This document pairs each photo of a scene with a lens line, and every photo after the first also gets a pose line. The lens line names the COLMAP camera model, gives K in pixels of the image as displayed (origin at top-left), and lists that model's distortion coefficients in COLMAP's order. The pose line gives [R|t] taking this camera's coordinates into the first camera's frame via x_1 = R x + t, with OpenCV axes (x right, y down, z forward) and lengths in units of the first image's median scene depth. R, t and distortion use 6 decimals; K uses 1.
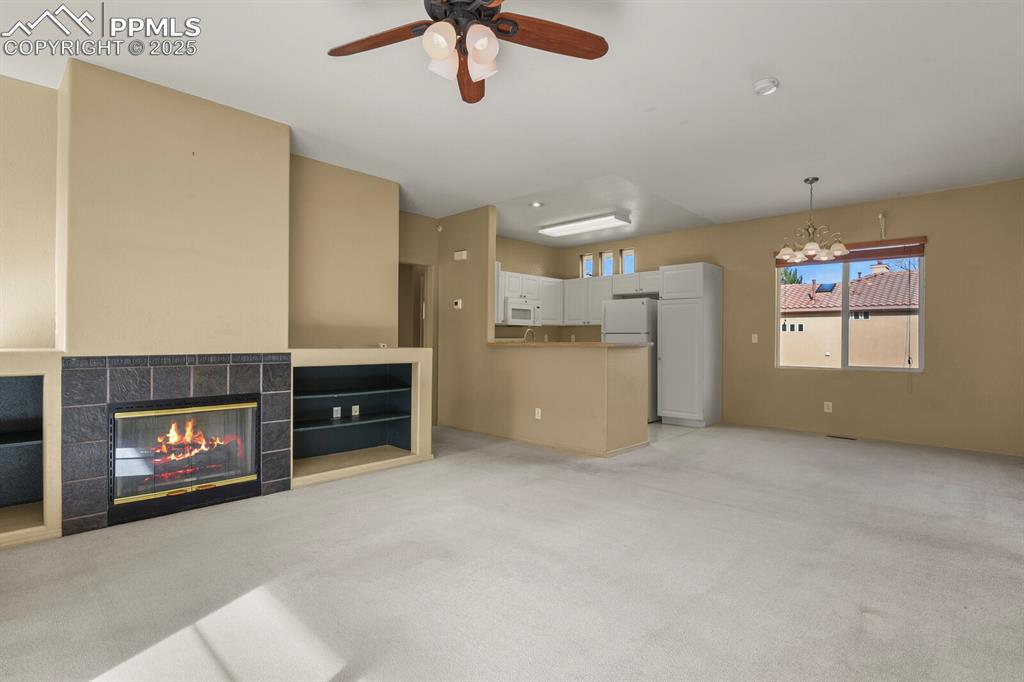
lens RADIAL K [[494.0, 0, 514.5], [0, 494.0, 338.9], [0, 0, 1]] dist [-0.009635, -0.003418]
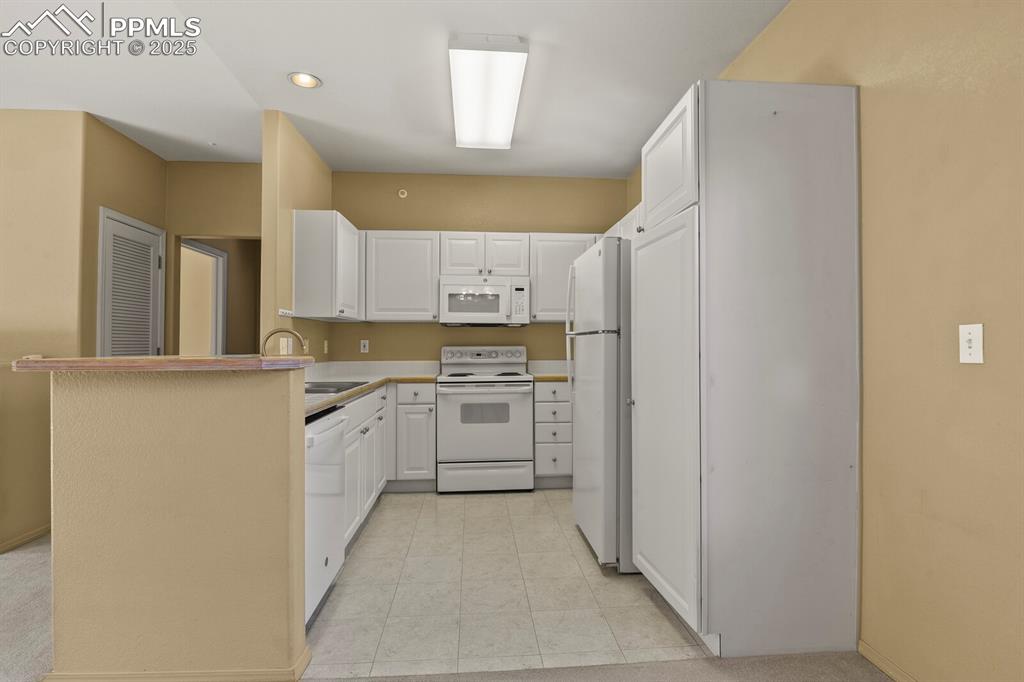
lens RADIAL K [[494.0, 0, 511.7], [0, 494.0, 342.7], [0, 0, 1]] dist [-0.009635, -0.003418]
pose [[0.741210, -0.008466, -0.671220, 0.436751], [0.004402, 0.999960, -0.007751, -0.000748], [0.671259, 0.002791, 0.741217, 0.637705]]
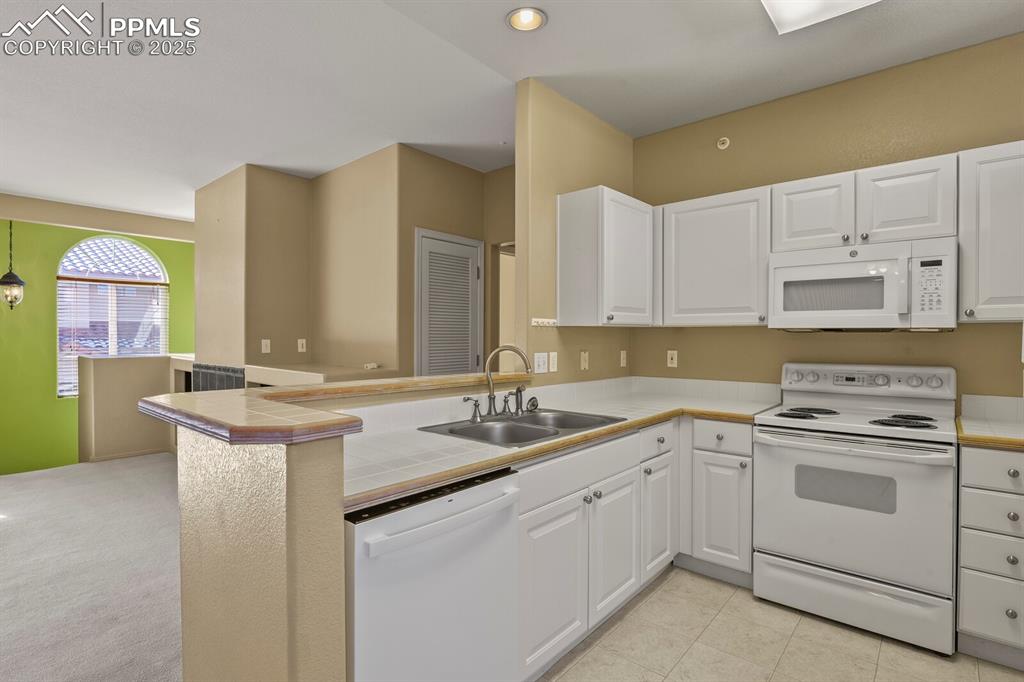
lens RADIAL K [[494.0, 0, 512.2], [0, 494.0, 341.1], [0, 0, 1]] dist [-0.009635, -0.003418]
pose [[0.037670, 0.005898, -0.999273, 0.348005], [0.000627, 0.999982, 0.005925, -0.021749], [0.999290, -0.000850, 0.037665, 0.803730]]
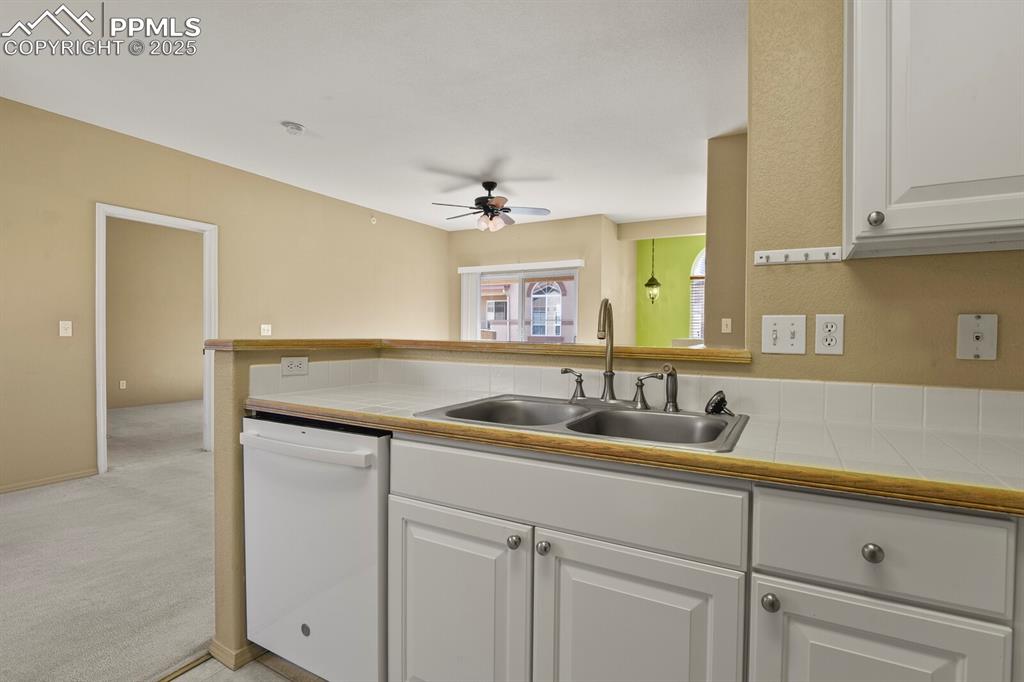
lens RADIAL K [[494.0, 0, 510.9], [0, 494.0, 342.6], [0, 0, 1]] dist [-0.009635, -0.003418]
pose [[-0.971042, -0.006686, -0.238817, 0.116479], [-0.011641, 0.999745, 0.019344, -0.001140], [0.238627, 0.021564, -0.970872, 1.013566]]
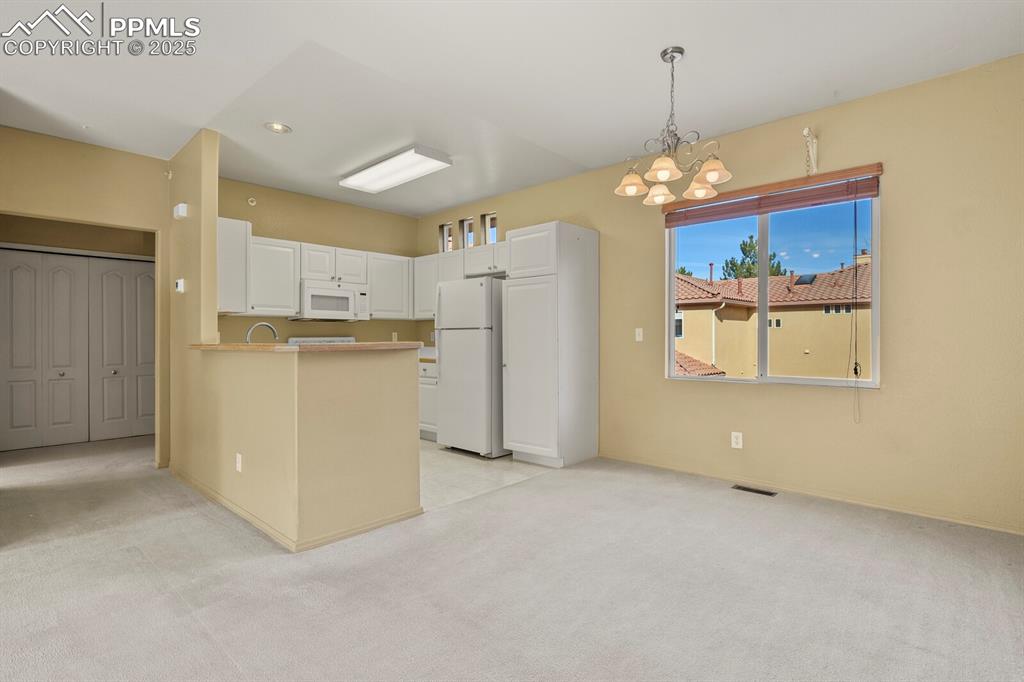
lens RADIAL K [[494.0, 0, 518.8], [0, 494.0, 339.9], [0, 0, 1]] dist [-0.009635, -0.003418]
pose [[0.999852, -0.007839, 0.015325, 0.283773], [0.007760, 0.999956, 0.005249, 0.001049], [-0.015365, -0.005130, 0.999869, 0.297512]]
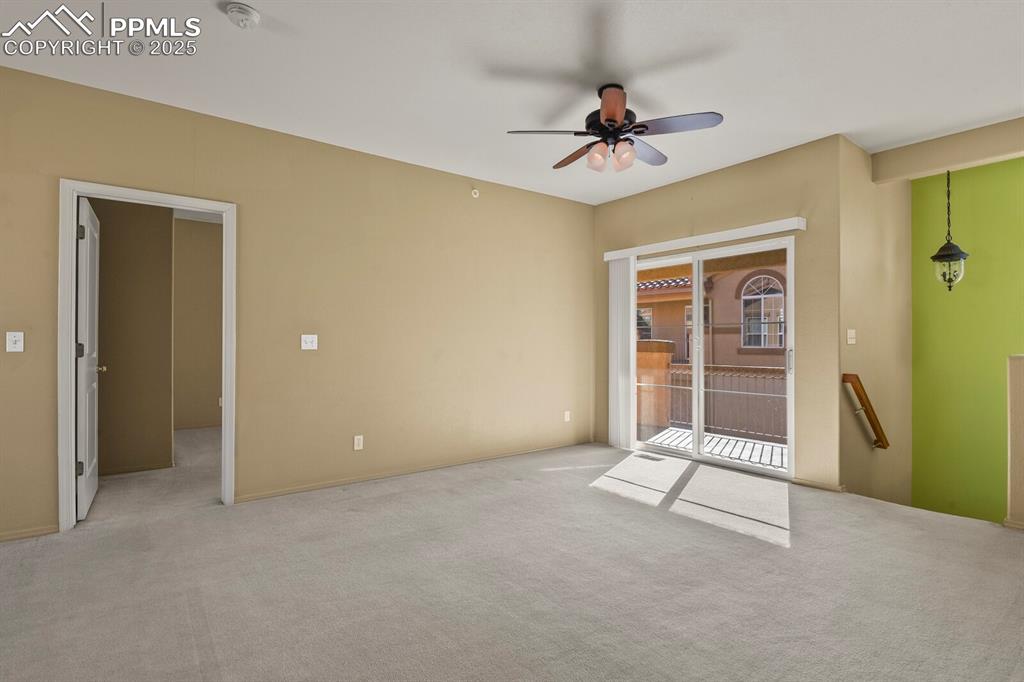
lens RADIAL K [[494.0, 0, 511.4], [0, 494.0, 339.8], [0, 0, 1]] dist [-0.009635, -0.003418]
pose [[-0.984478, -0.003002, 0.175482, -0.014747], [-0.004385, 0.999962, -0.007497, -0.000734], [-0.175453, -0.008151, -0.984454, 0.729364]]
